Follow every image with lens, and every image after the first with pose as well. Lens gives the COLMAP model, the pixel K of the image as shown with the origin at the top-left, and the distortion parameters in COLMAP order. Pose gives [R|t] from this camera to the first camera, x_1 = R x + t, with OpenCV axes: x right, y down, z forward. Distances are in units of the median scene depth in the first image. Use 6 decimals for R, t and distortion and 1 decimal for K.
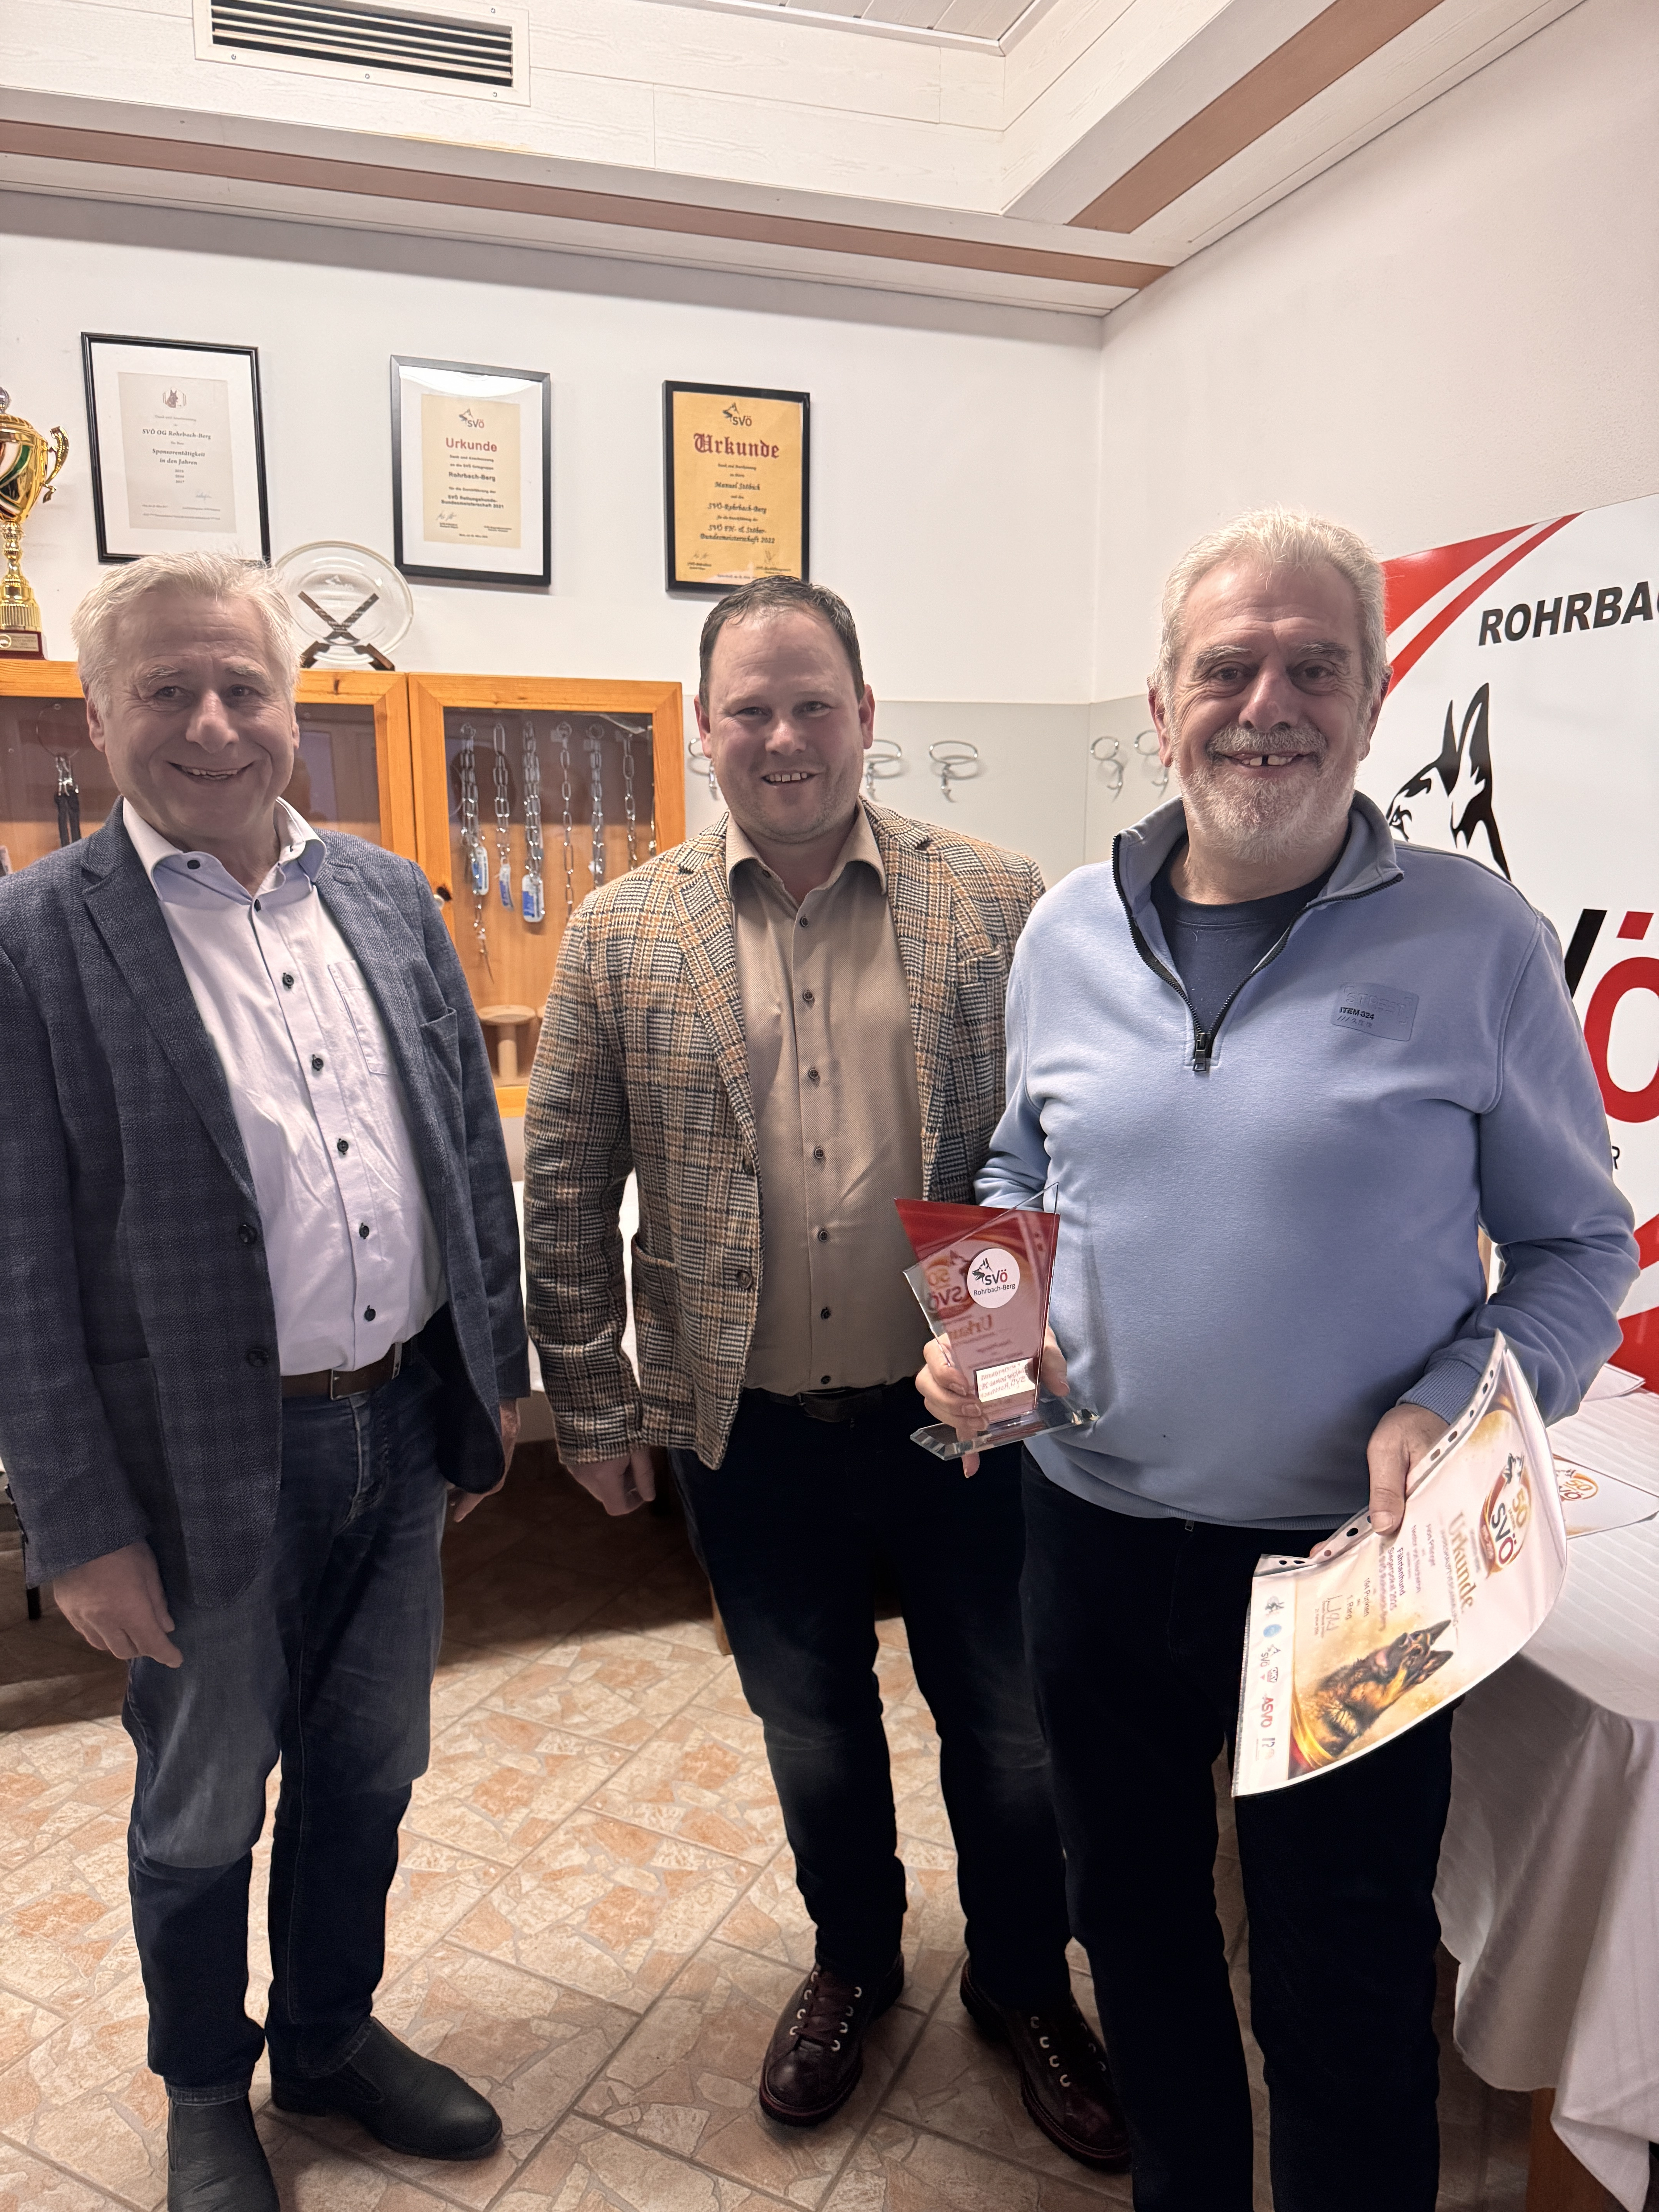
lens RADIAL K [[1575.9, 0, 824.4], [0, 1575.9, 1107.3], [0, 0, 1]] dist [0.021246, -0.027025]
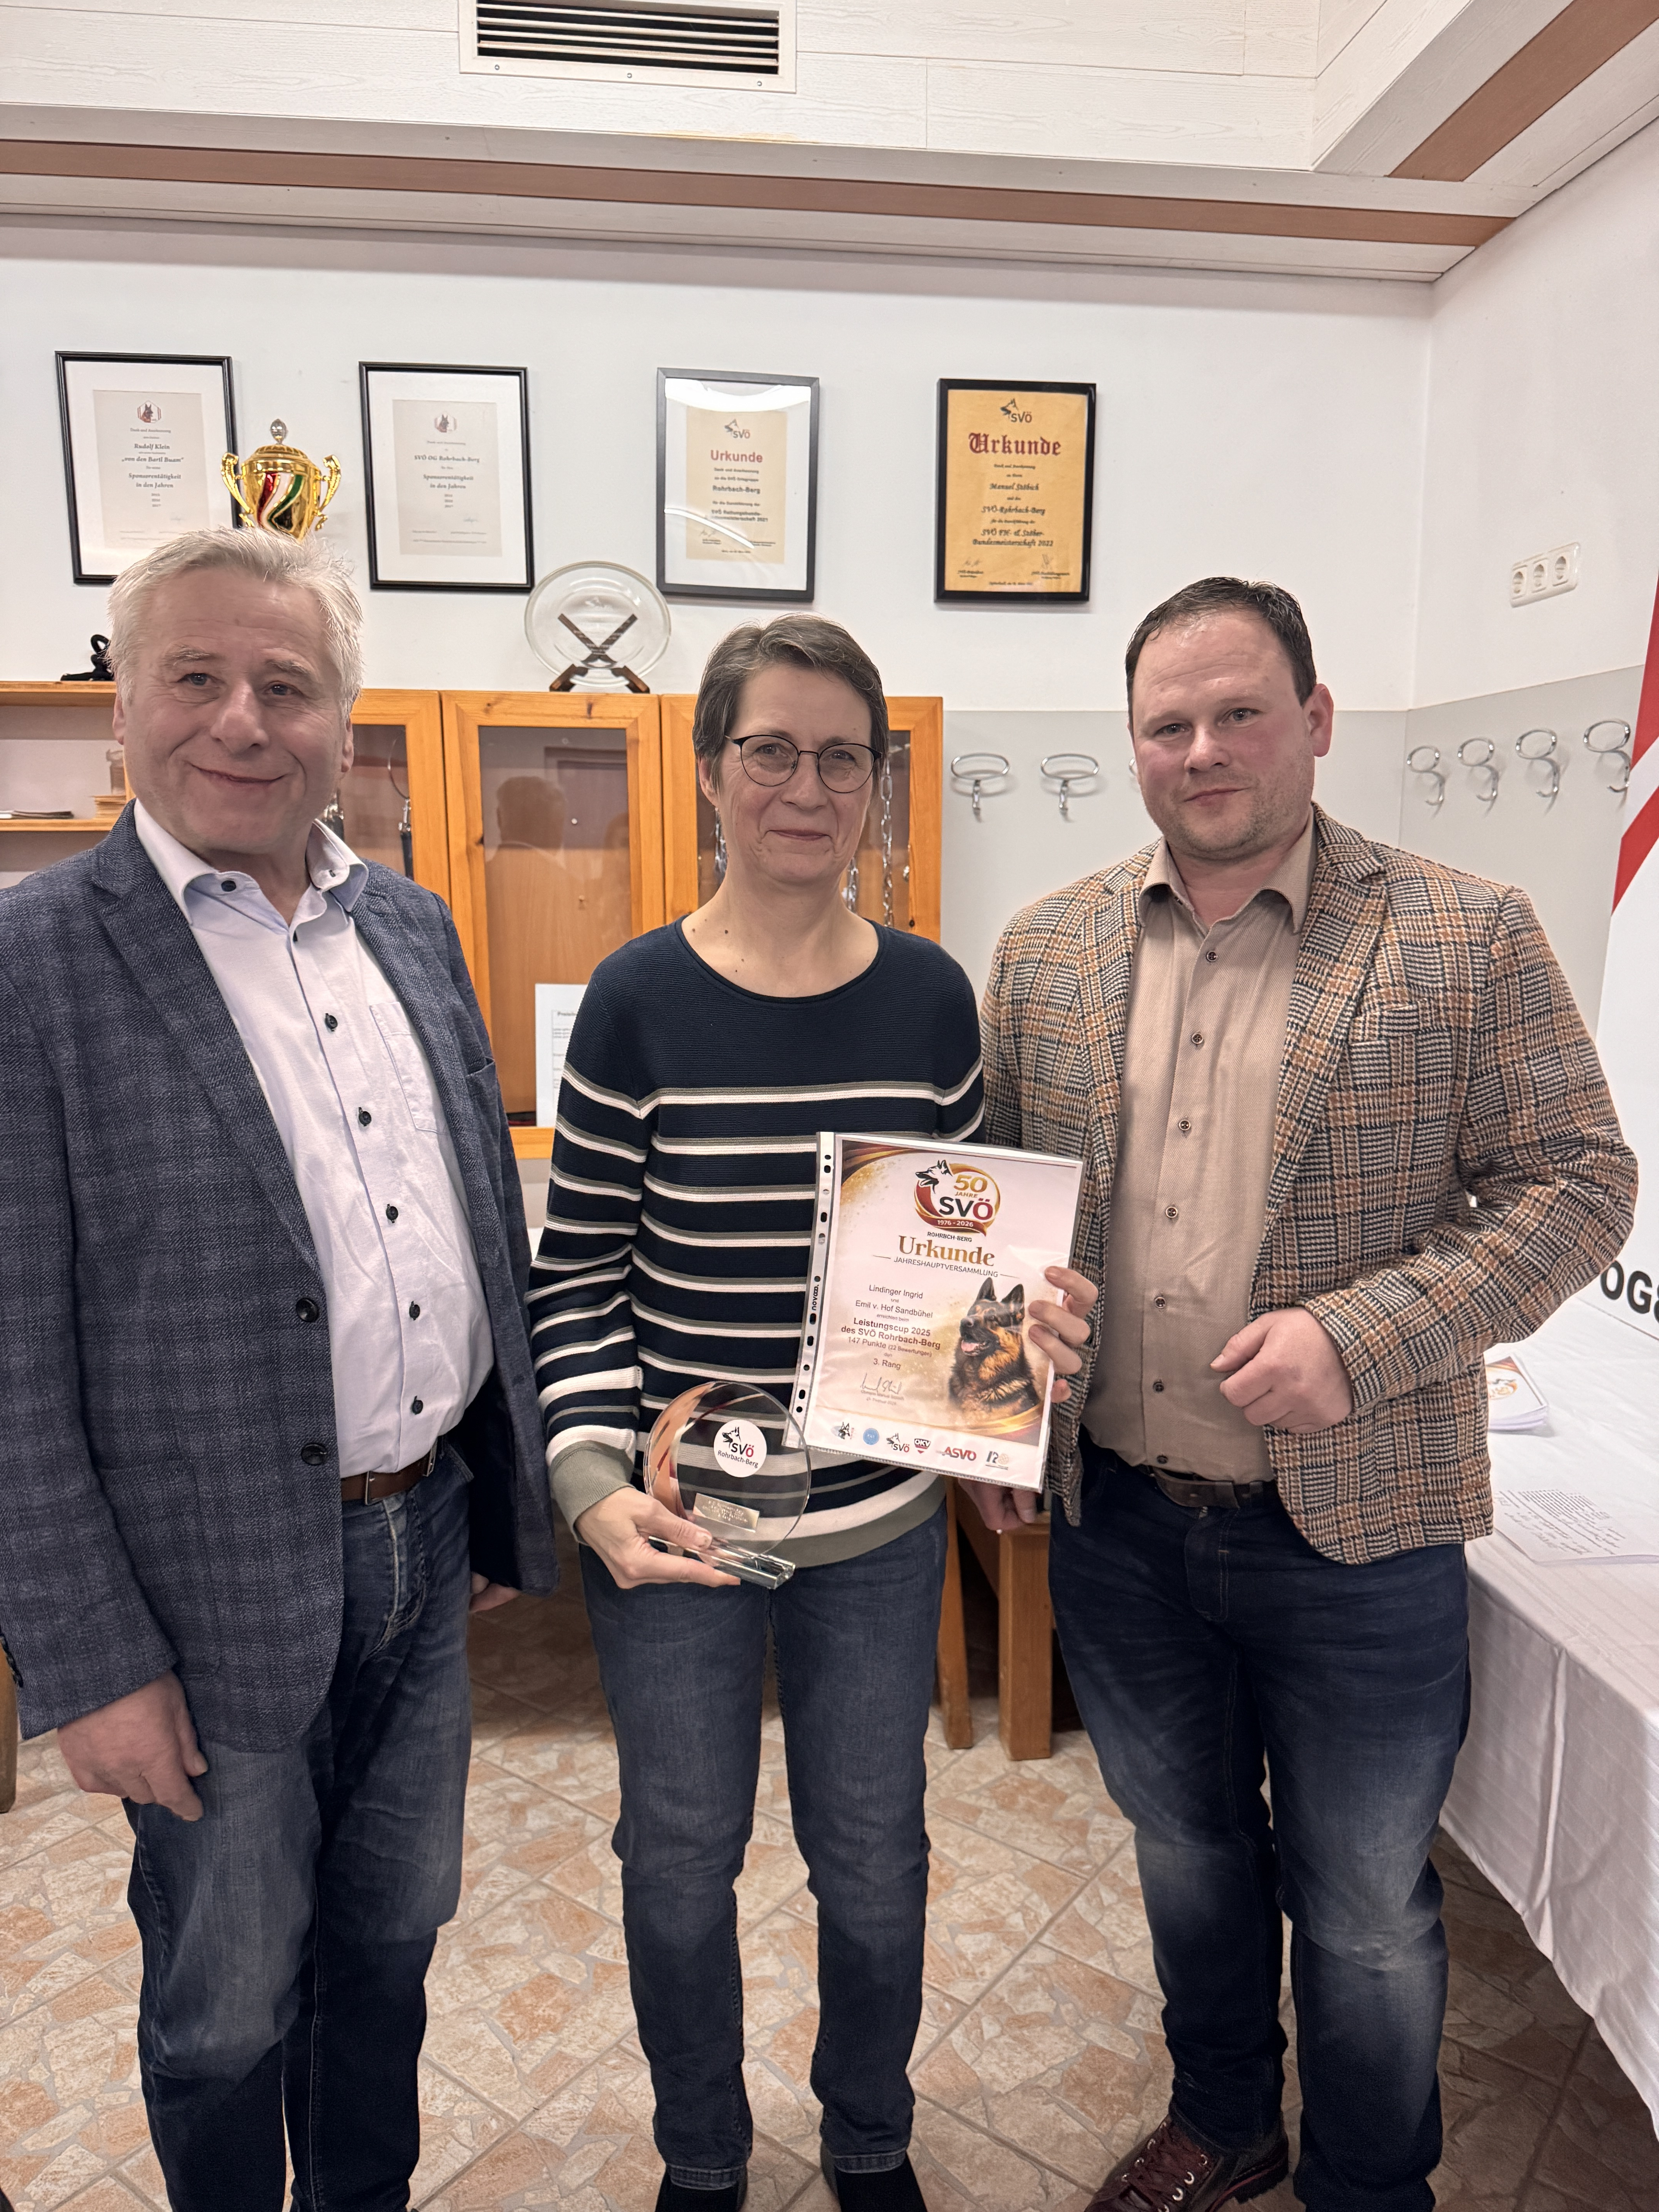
lens RADIAL K [[1581.1, 0, 829.4], [0, 1581.1, 1112.1], [0, 0, 1]] dist [0.024610, -0.027151]
pose [[0.981505, 0.029509, -0.189149, 0.032574], [-0.031735, 0.999458, -0.008747, -0.014148], [0.188788, 0.014588, 0.981909, 0.077134]]
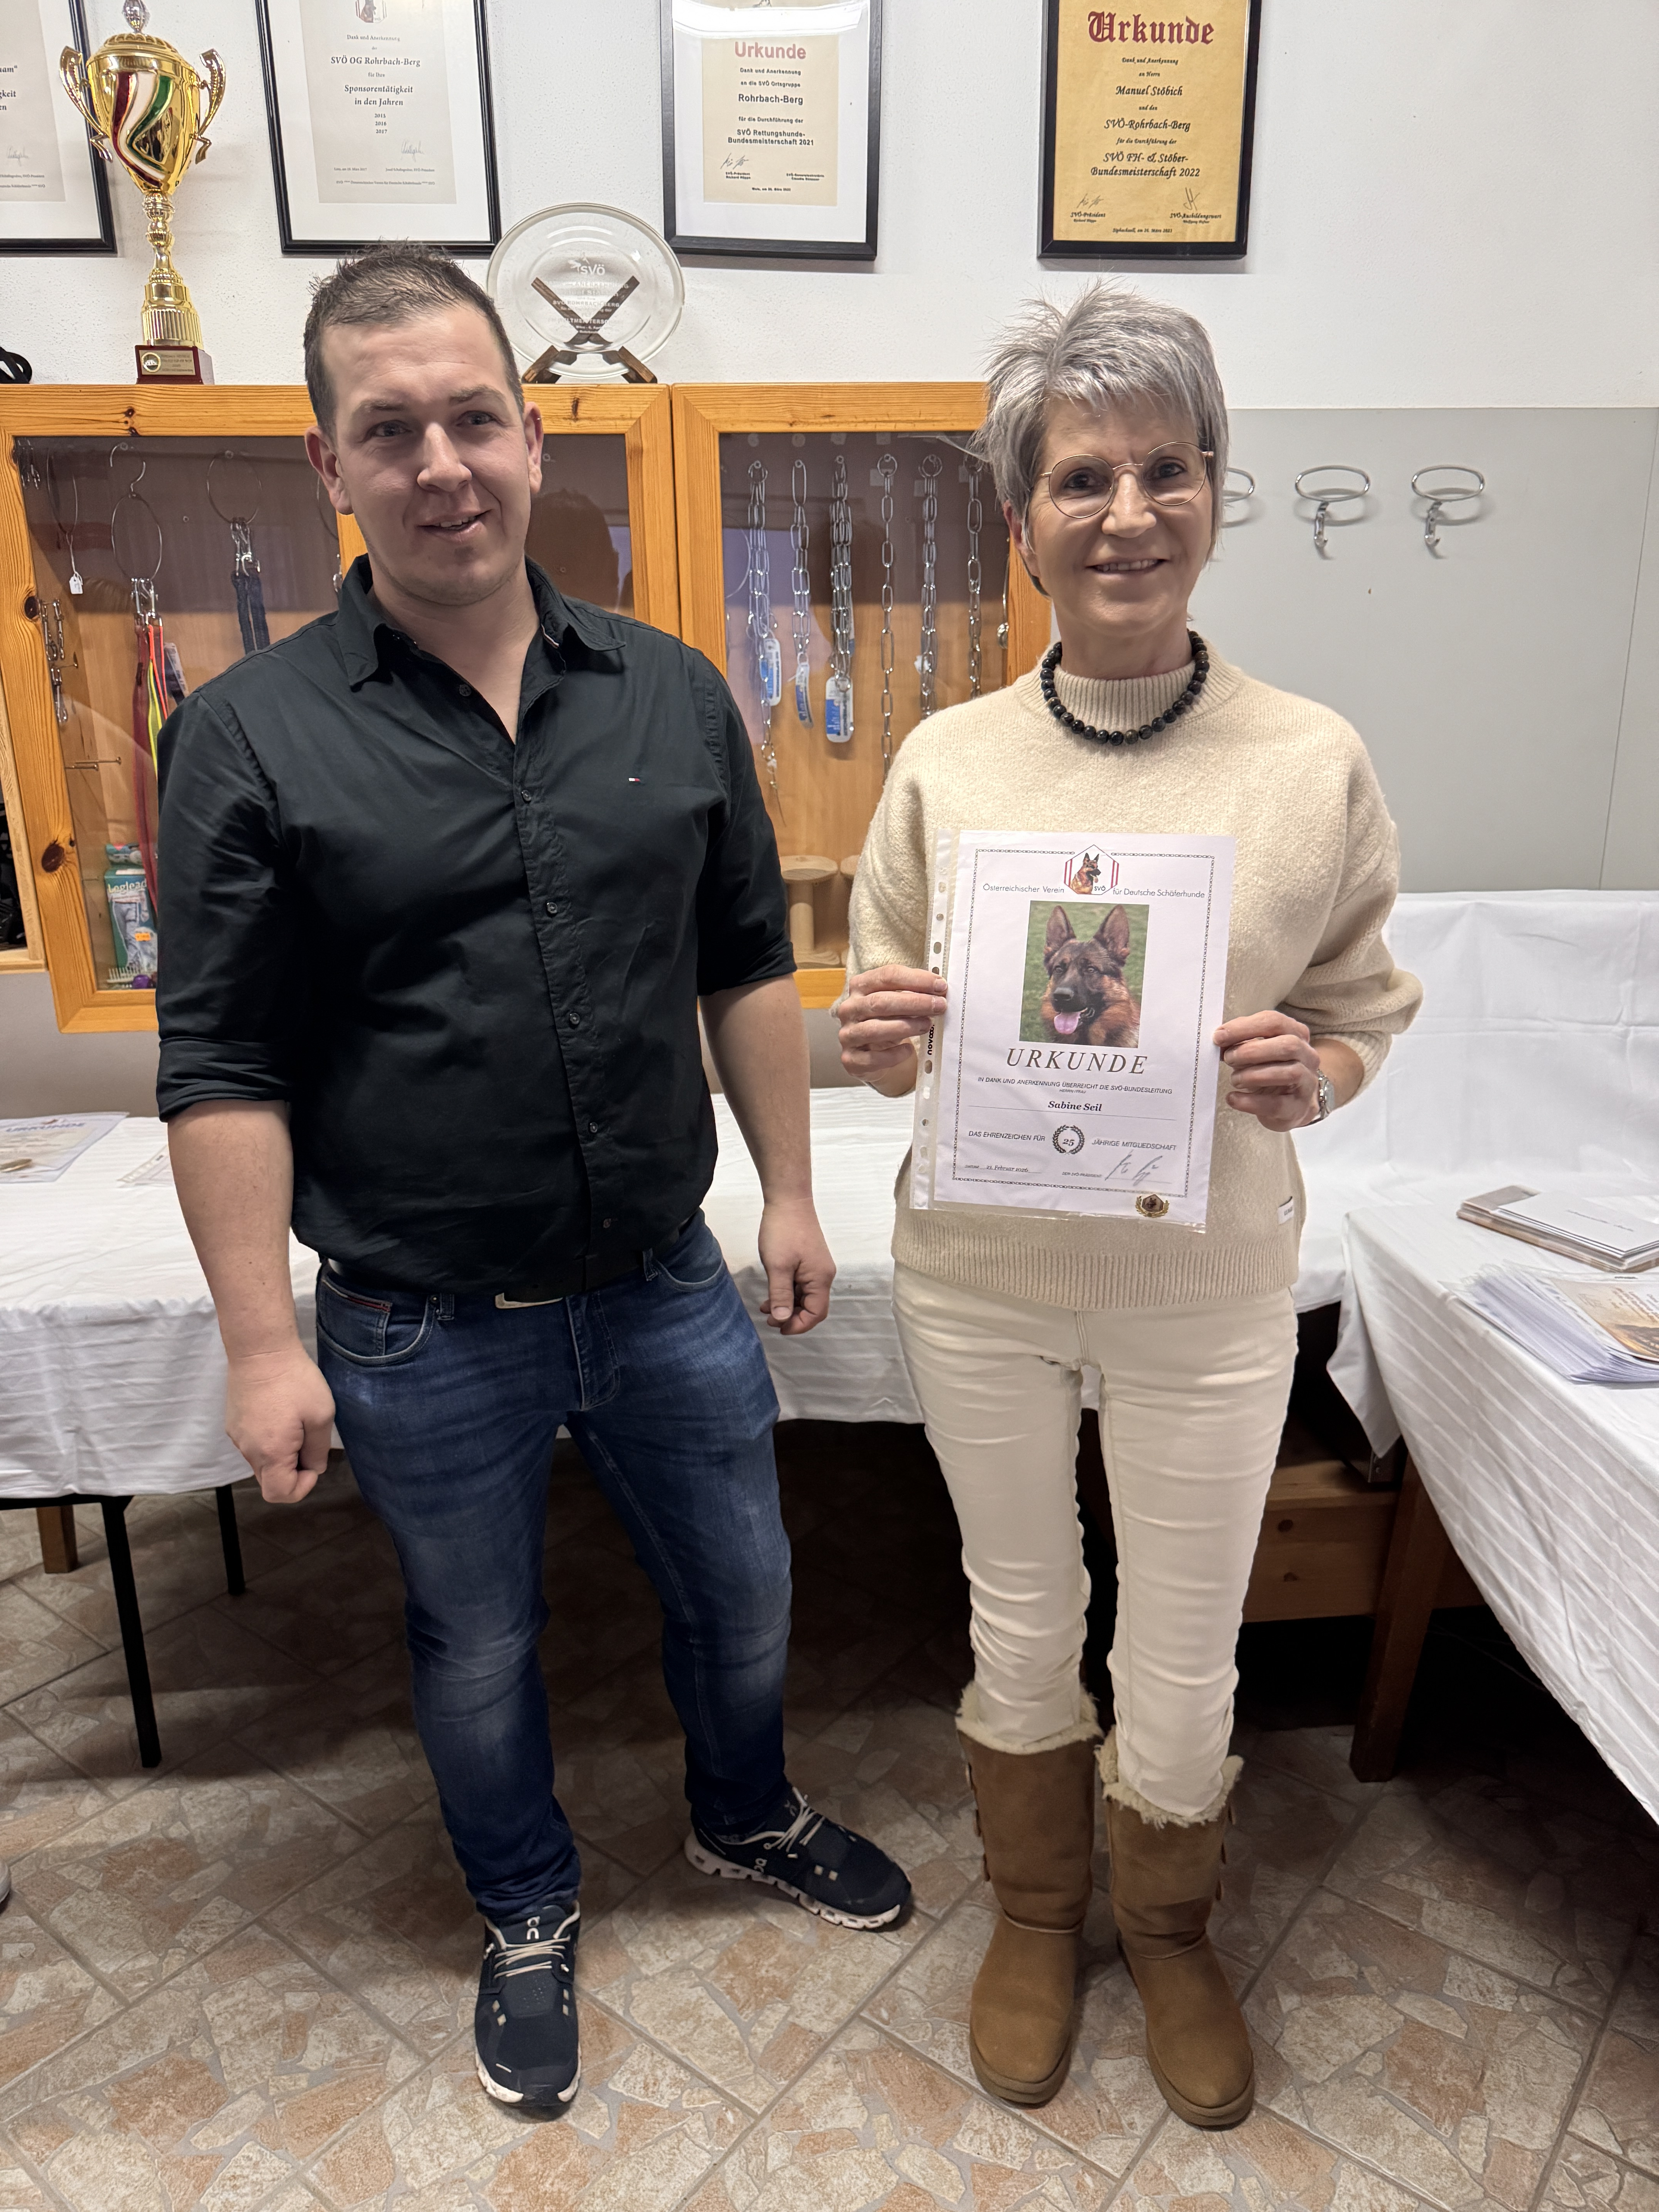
lens RADIAL K [[1579.4, 0, 827.9], [0, 1579.4, 1115.3], [0, 0, 1]] dist [0.001742, -0.005043]
pose [[0.977192, 0.046961, -0.207100, -0.035447], [-0.021603, 0.992165, 0.123050, -0.041493], [0.211256, -0.115769, 0.970551, 0.316465]]
